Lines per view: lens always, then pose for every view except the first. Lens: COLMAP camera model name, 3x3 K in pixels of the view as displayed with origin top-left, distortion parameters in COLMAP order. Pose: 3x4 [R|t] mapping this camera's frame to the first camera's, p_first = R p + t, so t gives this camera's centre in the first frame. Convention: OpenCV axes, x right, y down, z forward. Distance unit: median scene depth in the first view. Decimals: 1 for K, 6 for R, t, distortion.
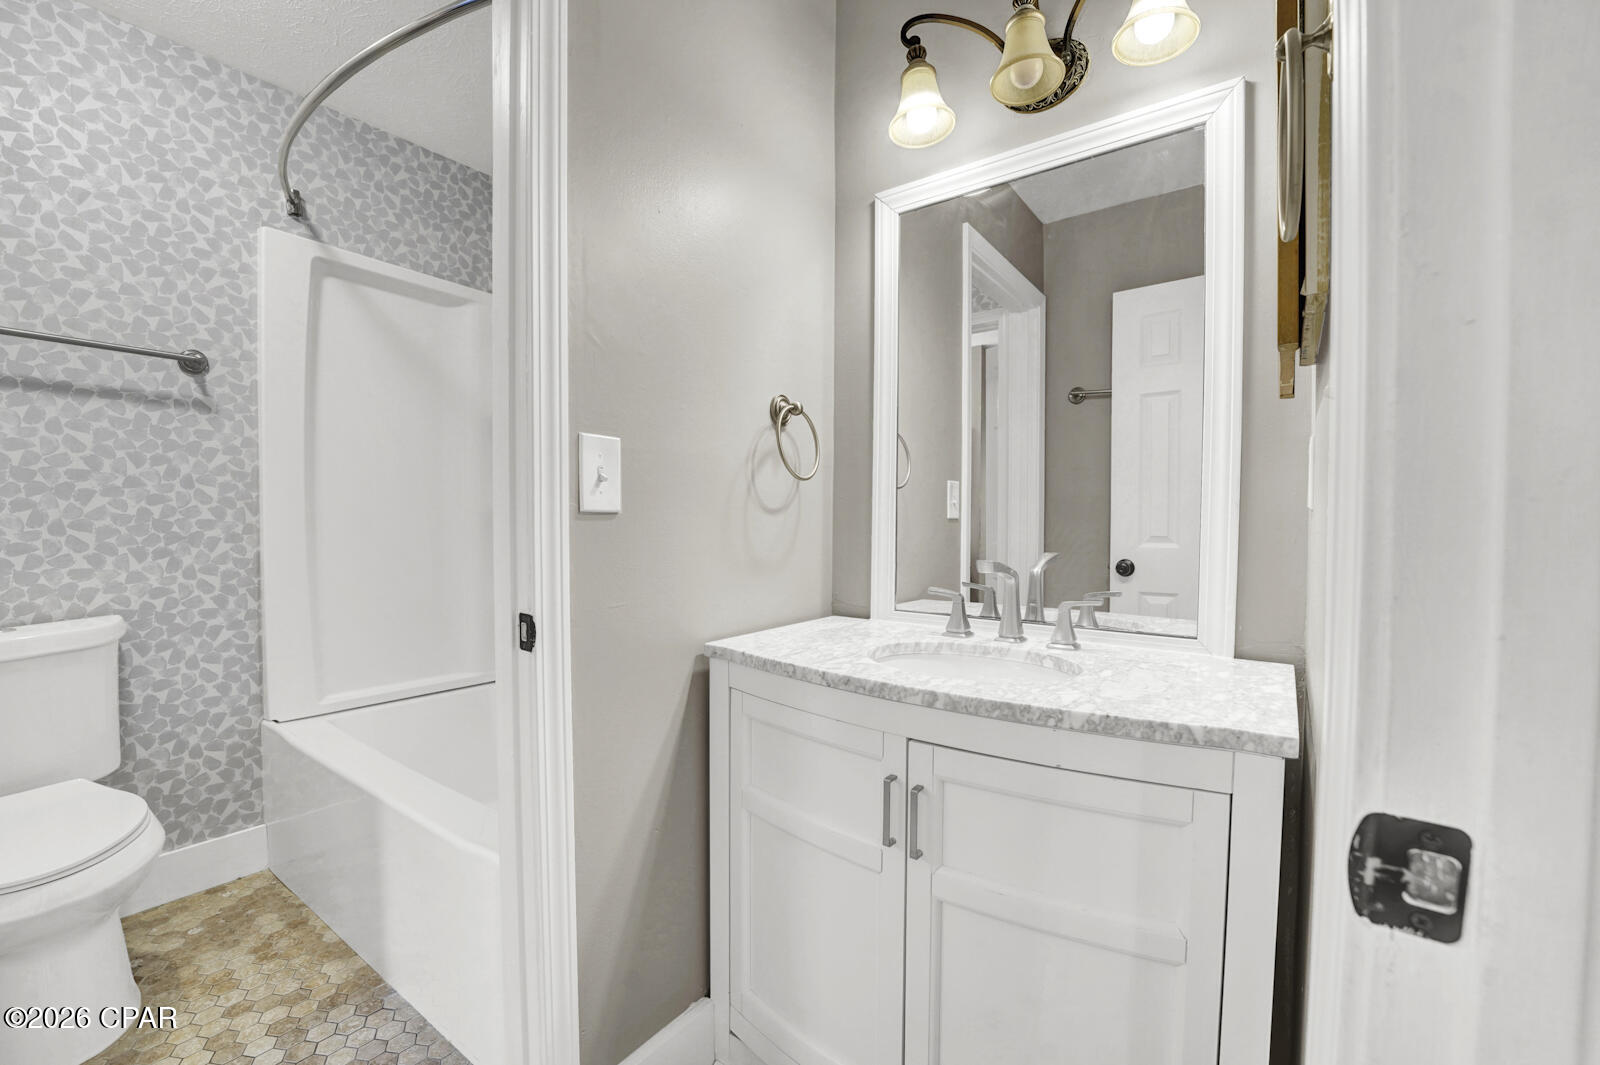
lens RADIAL K [[668.5, 0, 790.9], [0, 668.5, 546.4], [0, 0, 1]] dist [-0.032635, 0.005037]
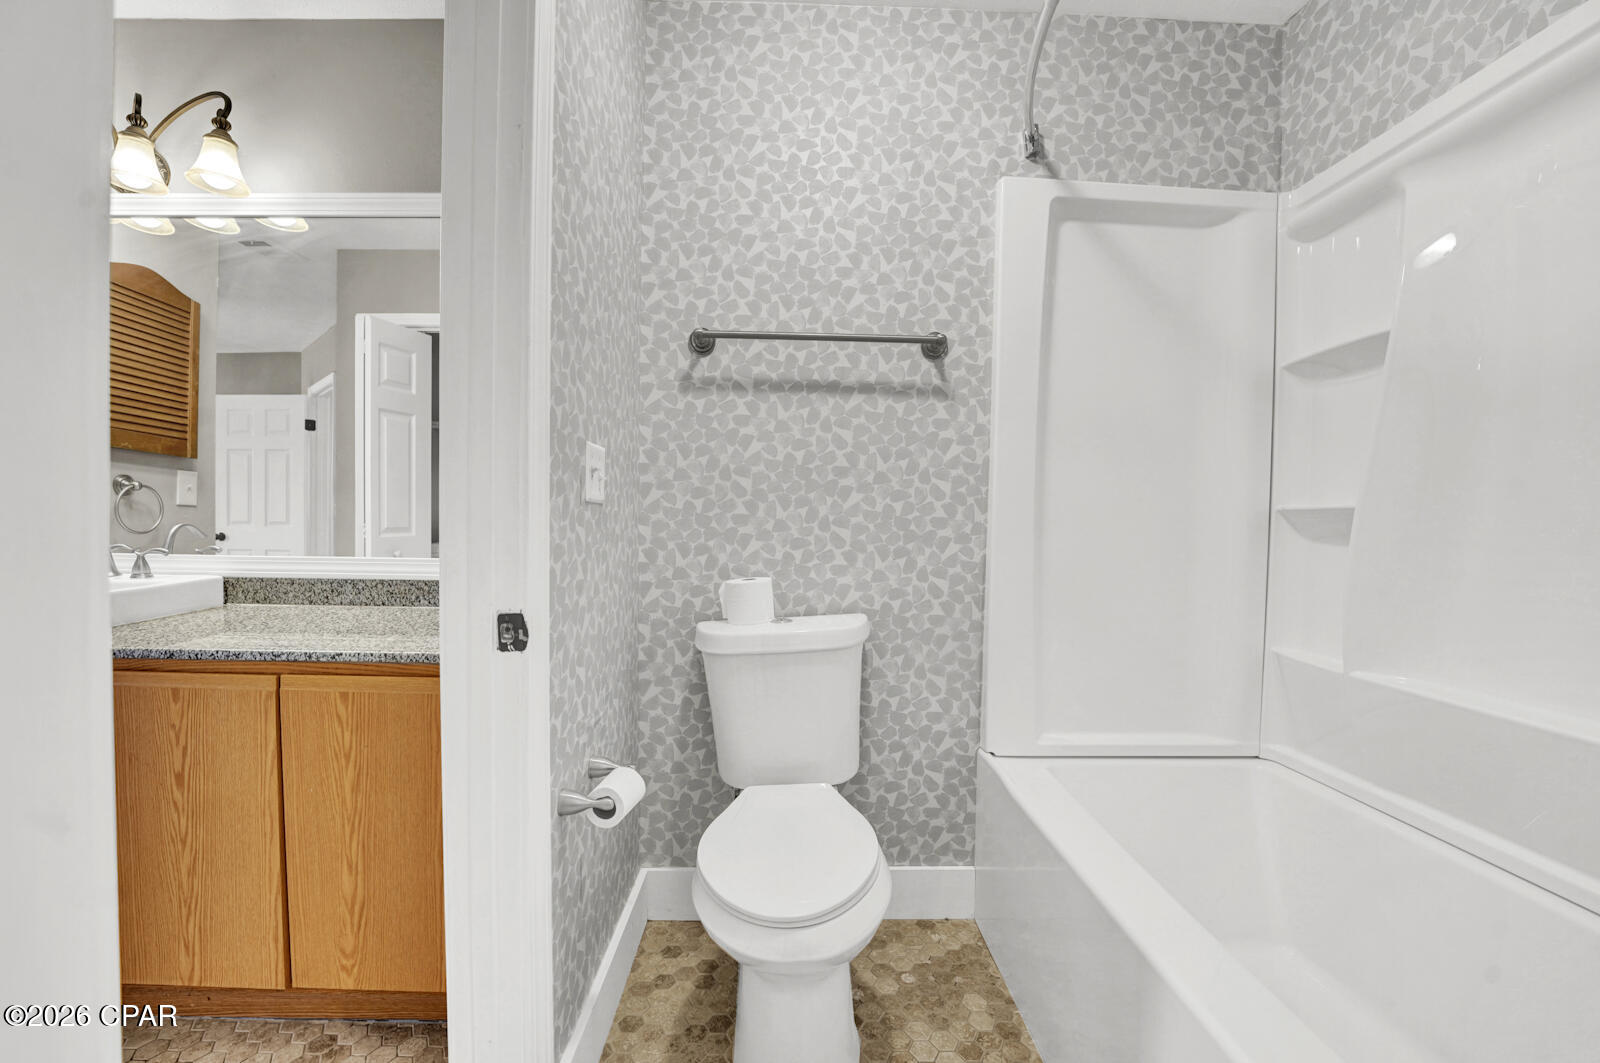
lens RADIAL K [[668.5, 0, 794.8], [0, 668.5, 523.7], [0, 0, 1]] dist [-0.032635, 0.005037]
pose [[0.612649, 0.010833, -0.790281, -0.283862], [-0.043318, 0.998863, -0.019889, -0.005229], [0.789167, 0.046419, 0.612421, 0.272257]]
